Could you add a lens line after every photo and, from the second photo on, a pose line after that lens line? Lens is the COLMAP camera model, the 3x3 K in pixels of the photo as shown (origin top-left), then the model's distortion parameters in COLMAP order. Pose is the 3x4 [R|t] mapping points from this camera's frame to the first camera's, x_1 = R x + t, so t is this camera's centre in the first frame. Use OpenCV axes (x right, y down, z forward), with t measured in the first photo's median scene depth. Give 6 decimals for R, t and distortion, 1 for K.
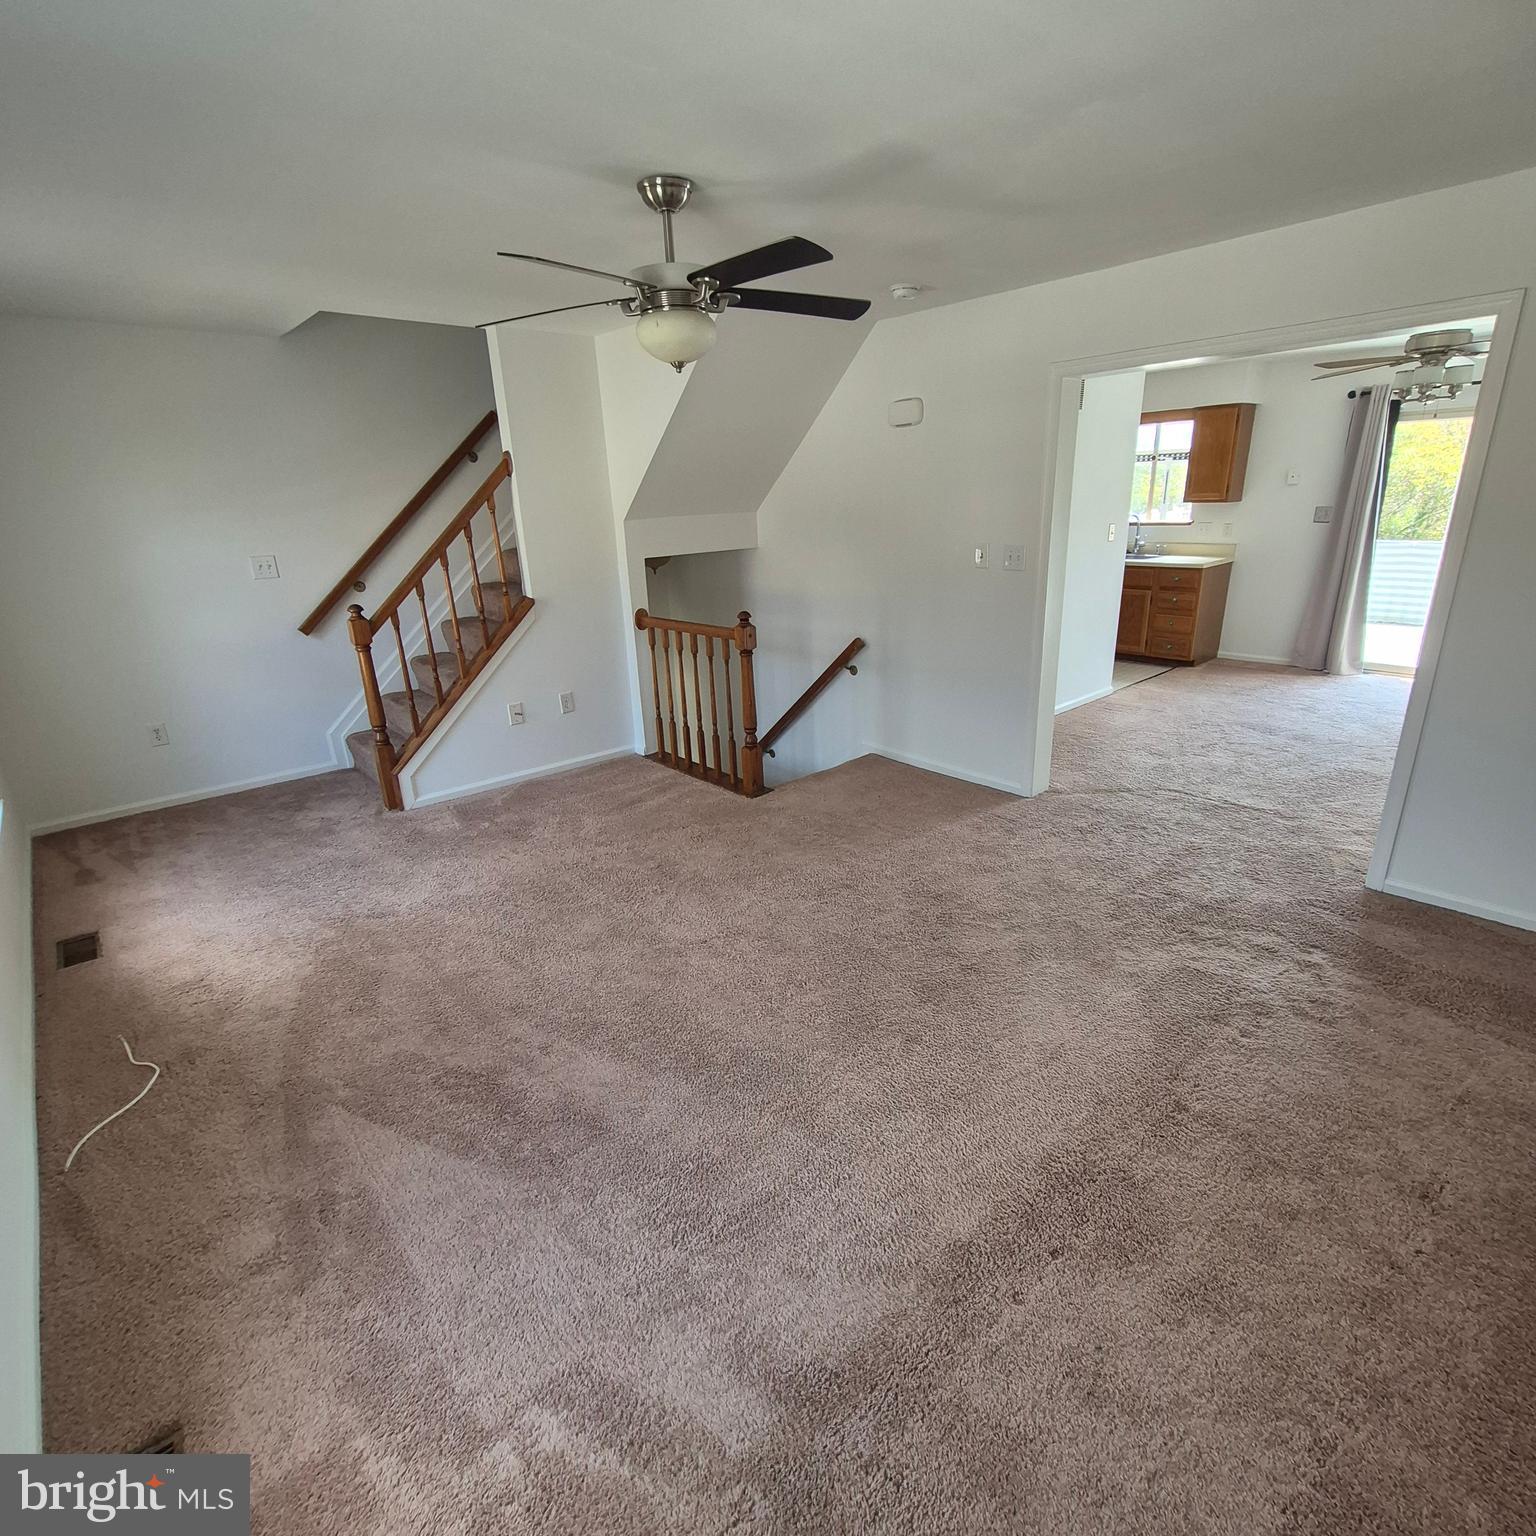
lens RADIAL K [[804.3, 0, 796.9], [0, 804.3, 775.7], [0, 0, 1]] dist [0.007561, -0.008505]
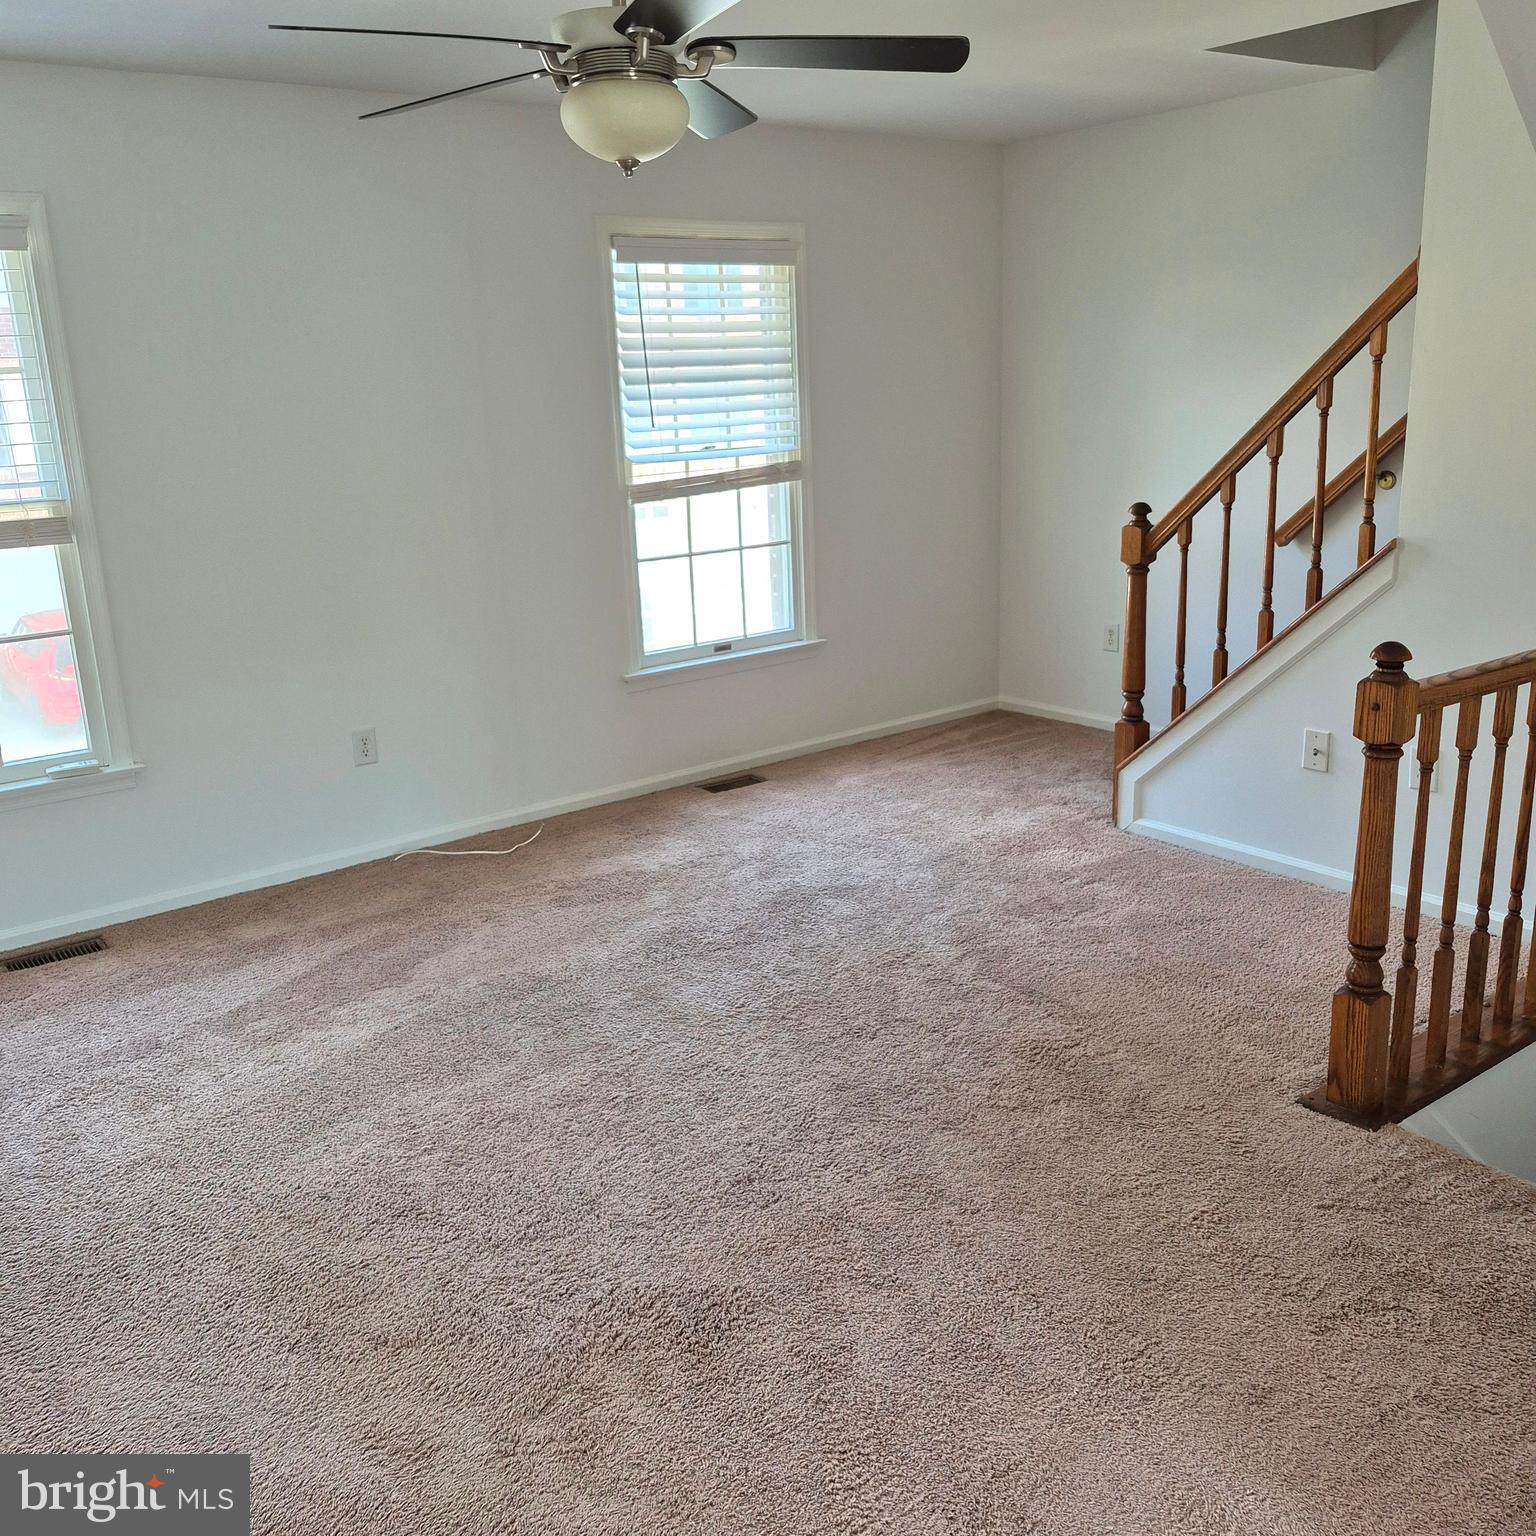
lens RADIAL K [[1444.5, 0, 768.0], [0, 1444.5, 768.0], [0, 0, 1]] dist [0.010209, 0.006641]
pose [[-0.099162, 0.294435, -0.950513, 0.686972], [-0.279584, 0.908498, 0.310587, -0.311290], [0.954987, 0.296547, -0.007770, 0.825508]]
